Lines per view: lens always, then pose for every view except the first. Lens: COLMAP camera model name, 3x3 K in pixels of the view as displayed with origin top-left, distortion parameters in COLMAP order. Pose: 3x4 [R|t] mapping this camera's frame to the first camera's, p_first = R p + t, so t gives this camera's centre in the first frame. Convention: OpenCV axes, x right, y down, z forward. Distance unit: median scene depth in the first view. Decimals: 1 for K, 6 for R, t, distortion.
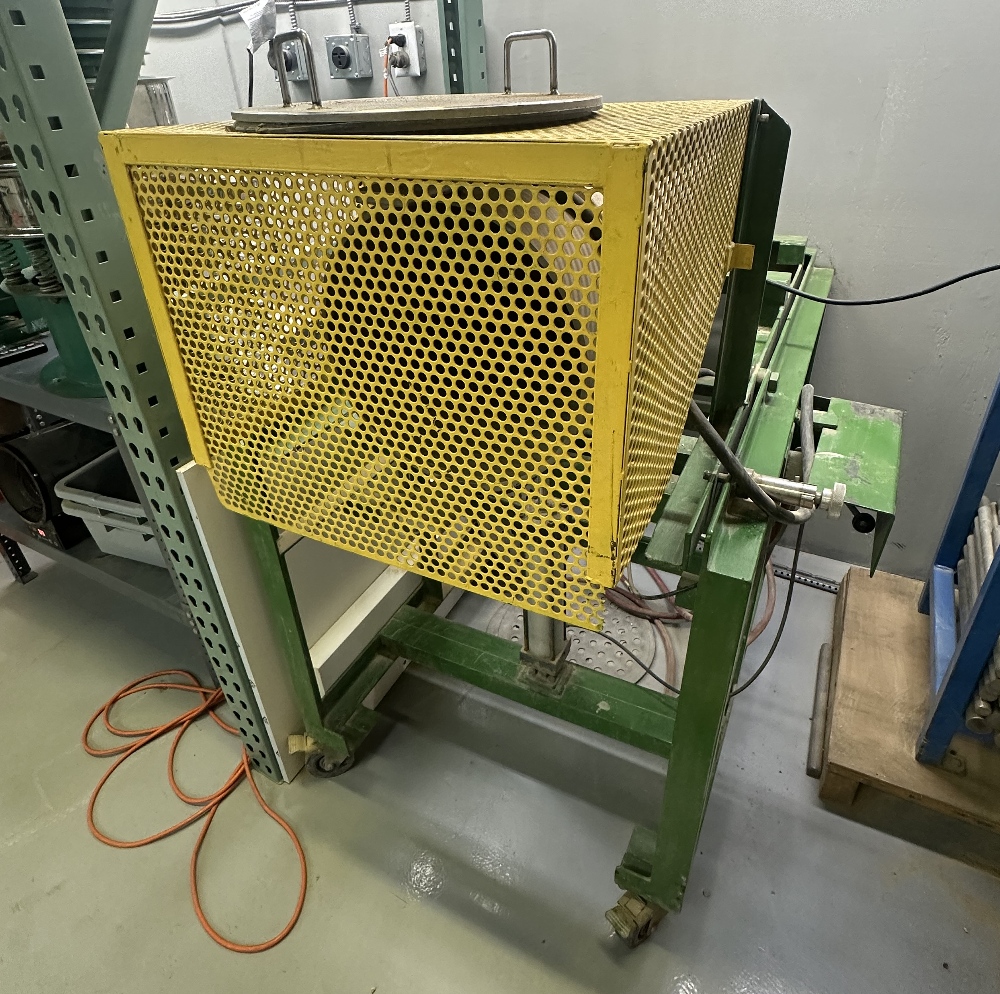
lens RADIAL K [[661.2, 0, 501.0], [0, 661.2, 441.5], [0, 0, 1]] dist [0.032979, -0.004652]
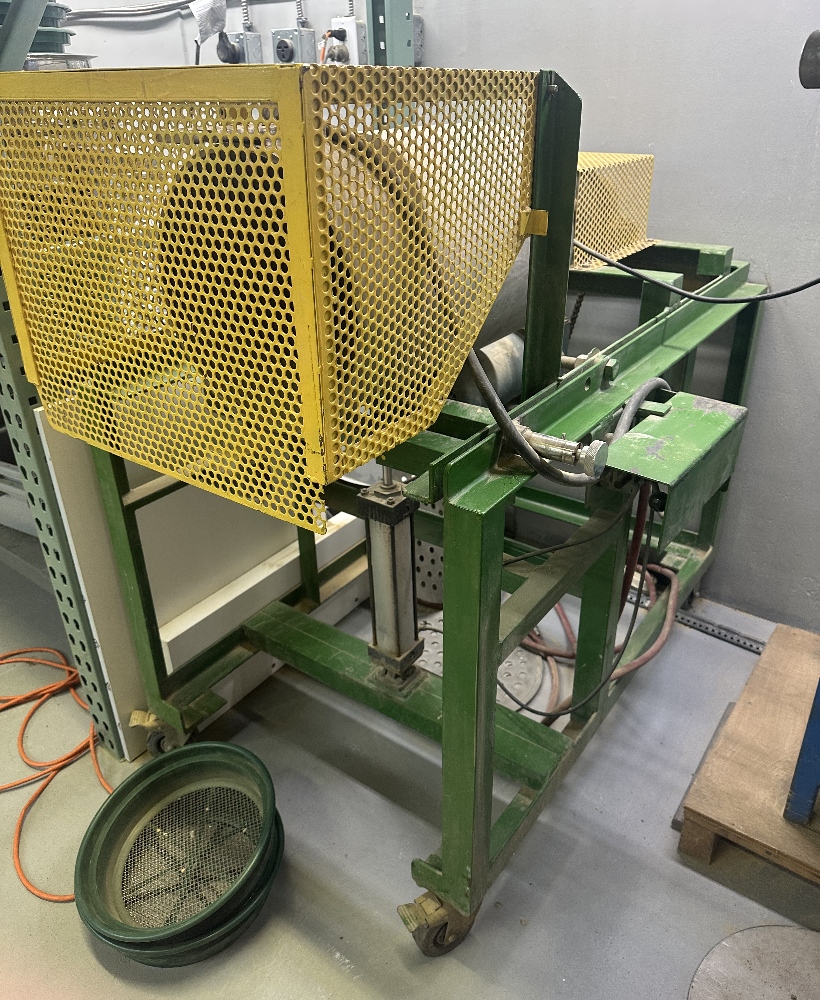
lens RADIAL K [[761.2, 0, 423.6], [0, 761.2, 469.4], [0, 0, 1]] dist [0.116095, -0.116399]
pose [[0.988687, 0.092279, -0.118245, 0.209661], [-0.098971, 0.993729, -0.052026, 0.107461], [0.112703, 0.063140, 0.991621, -0.108622]]
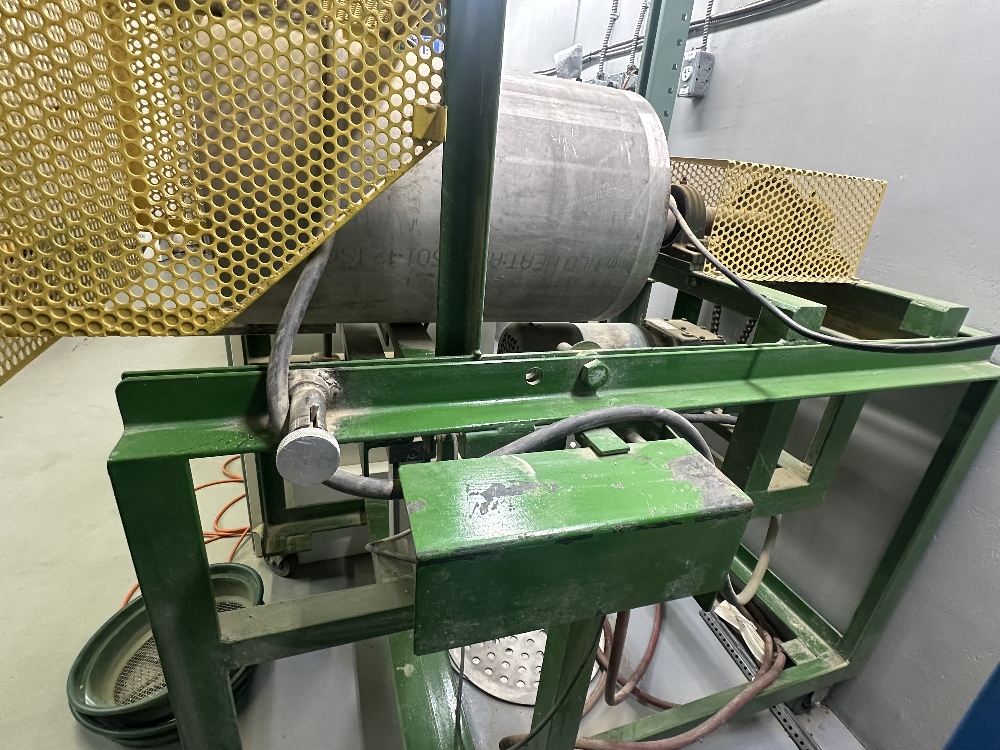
lens RADIAL K [[508.1, 0, 500.0], [0, 508.1, 375.0], [0, 0, 1]] dist [-0.001082, -0.000145]
pose [[0.718865, 0.373937, -0.586007, 0.493786], [-0.451964, 0.891915, 0.014709, -0.037152], [0.528169, 0.254280, 0.810172, 0.369321]]
